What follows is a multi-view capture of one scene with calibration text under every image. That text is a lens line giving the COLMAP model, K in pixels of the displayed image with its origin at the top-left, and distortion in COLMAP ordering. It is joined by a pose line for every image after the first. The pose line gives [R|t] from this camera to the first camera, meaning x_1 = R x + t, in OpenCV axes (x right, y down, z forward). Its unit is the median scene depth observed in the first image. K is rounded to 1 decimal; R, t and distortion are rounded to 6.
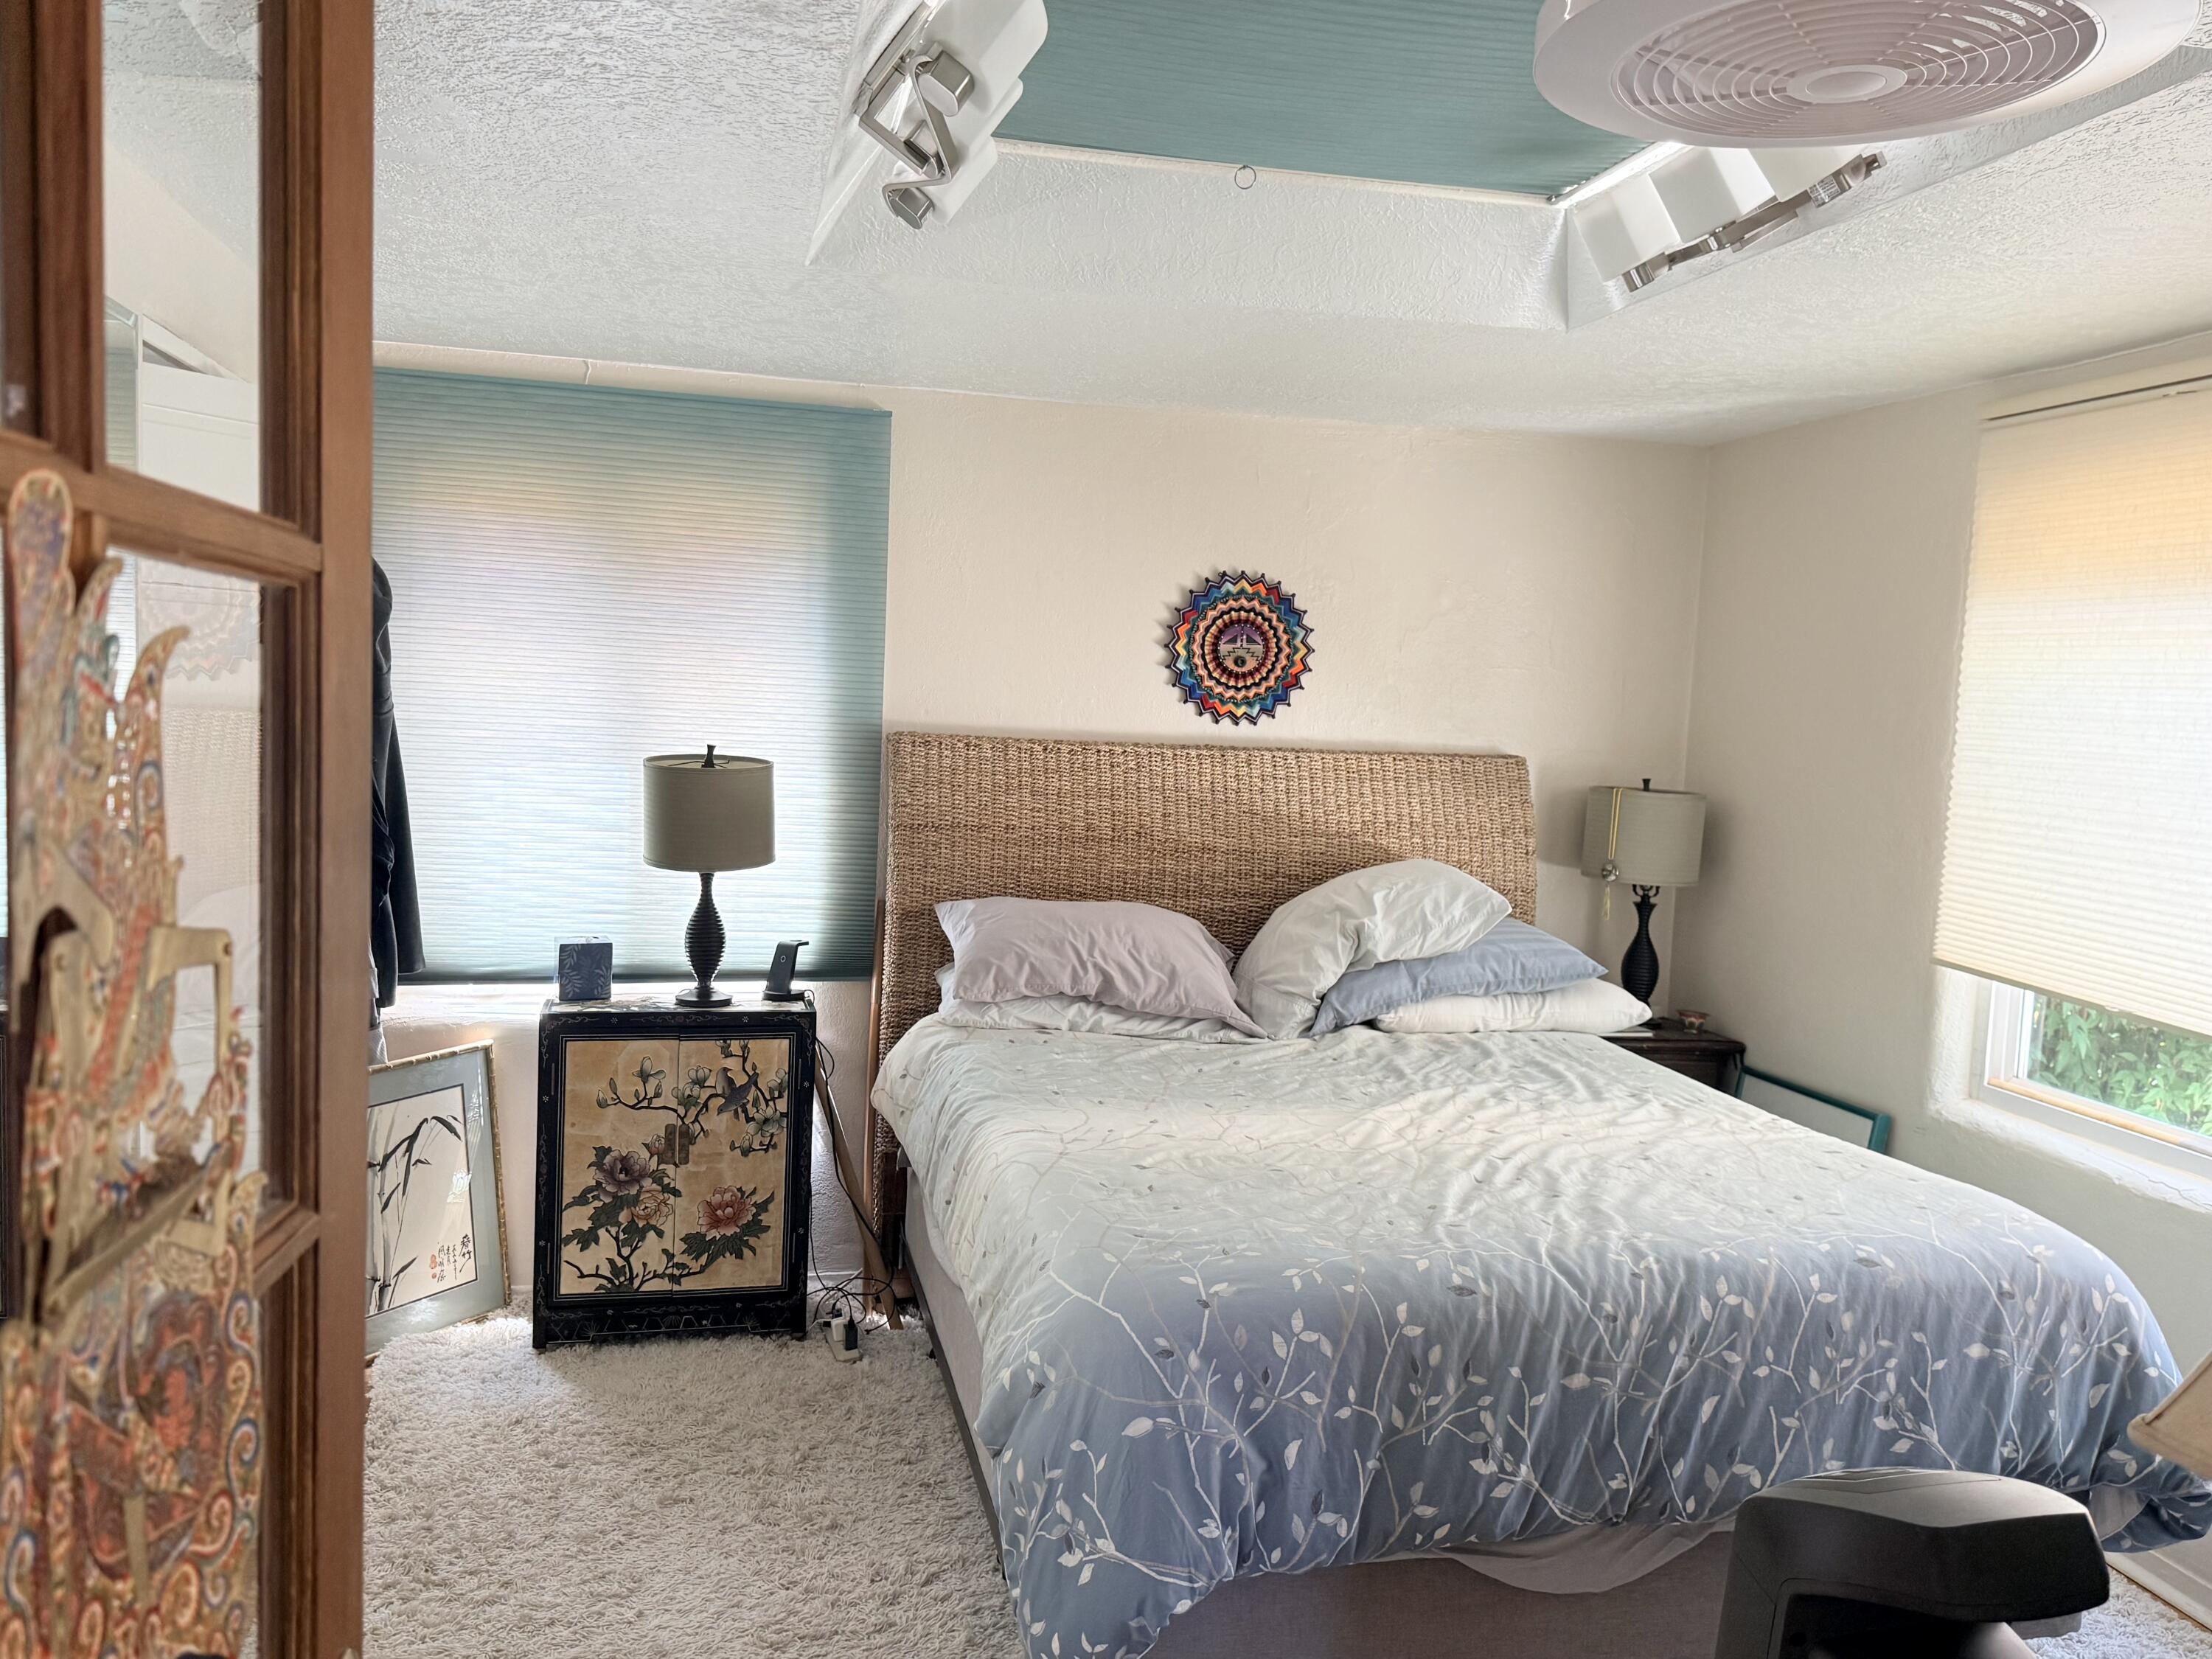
lens RADIAL K [[1811.4, 0, 1104.4], [0, 1811.4, 824.1], [0, 0, 1]] dist [0.005111, -0.006156]
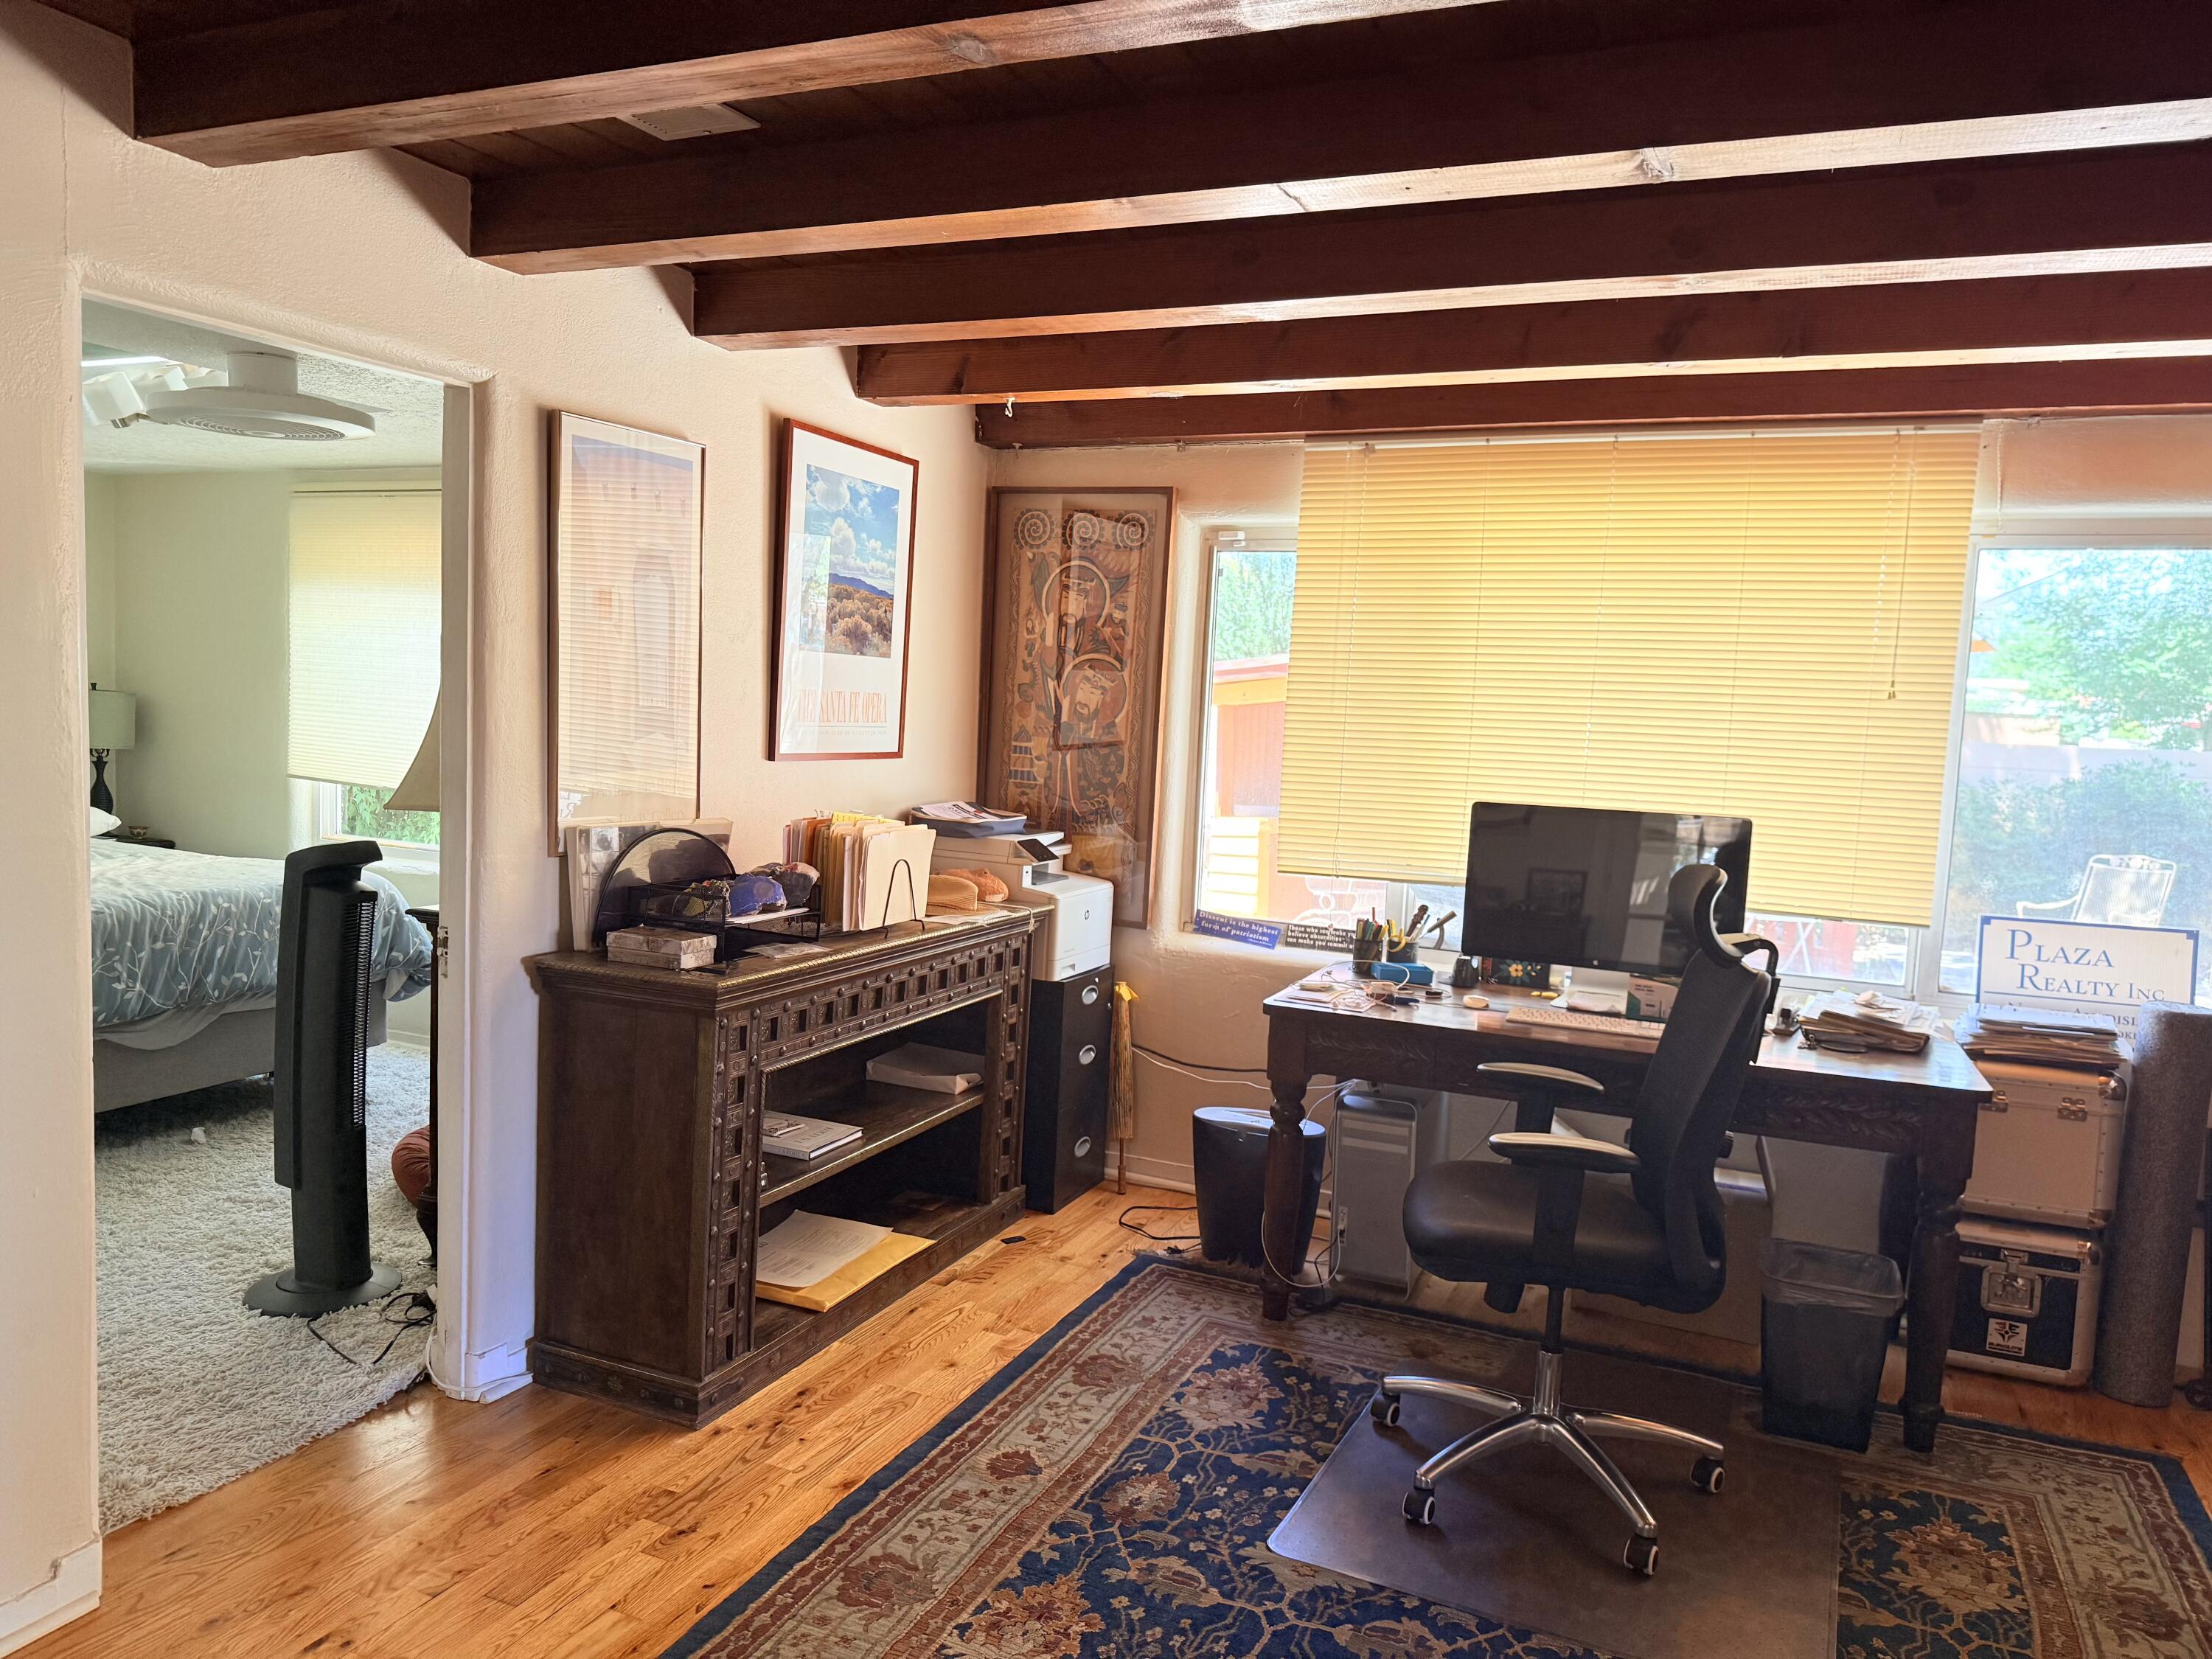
lens RADIAL K [[1545.1, 0, 1105.4], [0, 1545.1, 822.7], [0, 0, 1]] dist [0.030160, -0.037307]
pose [[0.585044, -0.086838, 0.806339, -0.572854], [0.043650, 0.996181, 0.075612, 0.062860], [-0.809826, -0.009039, 0.586600, -1.036758]]
